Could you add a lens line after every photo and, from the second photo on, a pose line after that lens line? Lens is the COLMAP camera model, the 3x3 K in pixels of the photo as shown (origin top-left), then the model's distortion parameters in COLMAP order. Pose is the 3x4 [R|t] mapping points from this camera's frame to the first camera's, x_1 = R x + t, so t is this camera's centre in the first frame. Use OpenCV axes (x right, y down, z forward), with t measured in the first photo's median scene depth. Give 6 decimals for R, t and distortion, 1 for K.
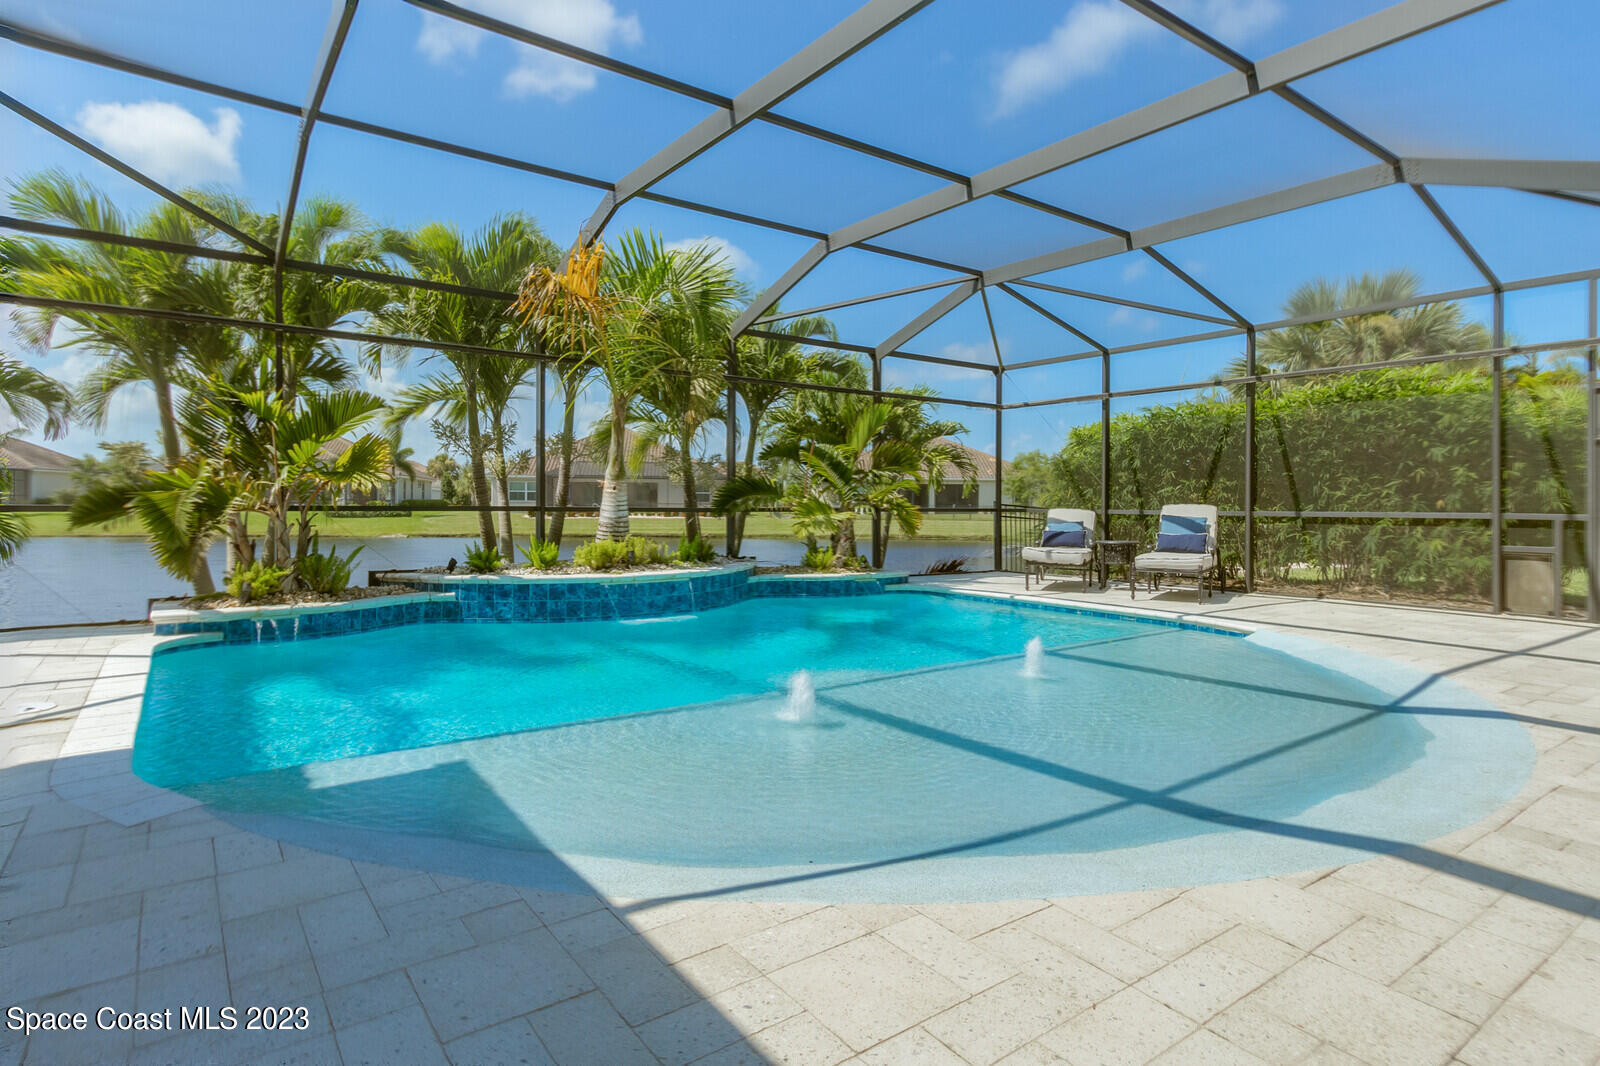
lens RADIAL K [[851.8, 0, 816.5], [0, 851.8, 504.4], [0, 0, 1]] dist [0.005885, -0.000412]
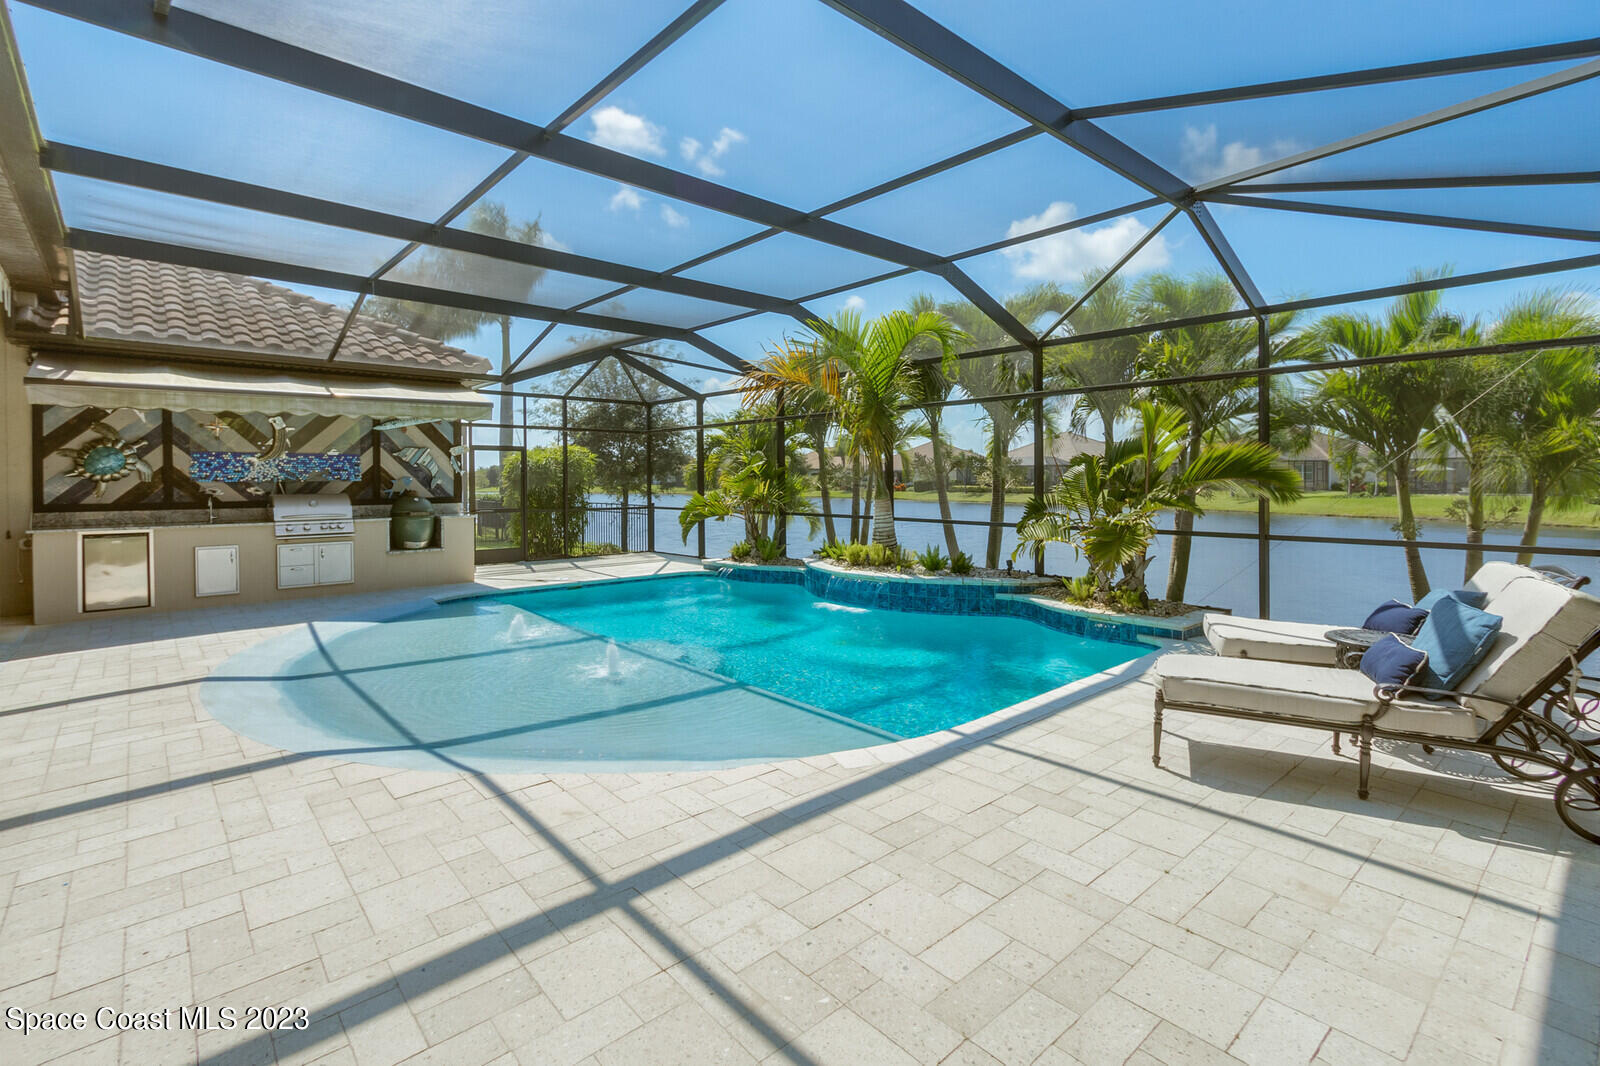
lens RADIAL K [[749.8, 0, 820.5], [0, 749.8, 475.5], [0, 0, 1]] dist [0.009588, -0.001426]
pose [[0.088732, -0.009858, -0.996007, 0.835659], [0.002012, 0.999951, -0.009717, -0.050074], [0.996053, -0.001142, 0.088748, 0.738852]]
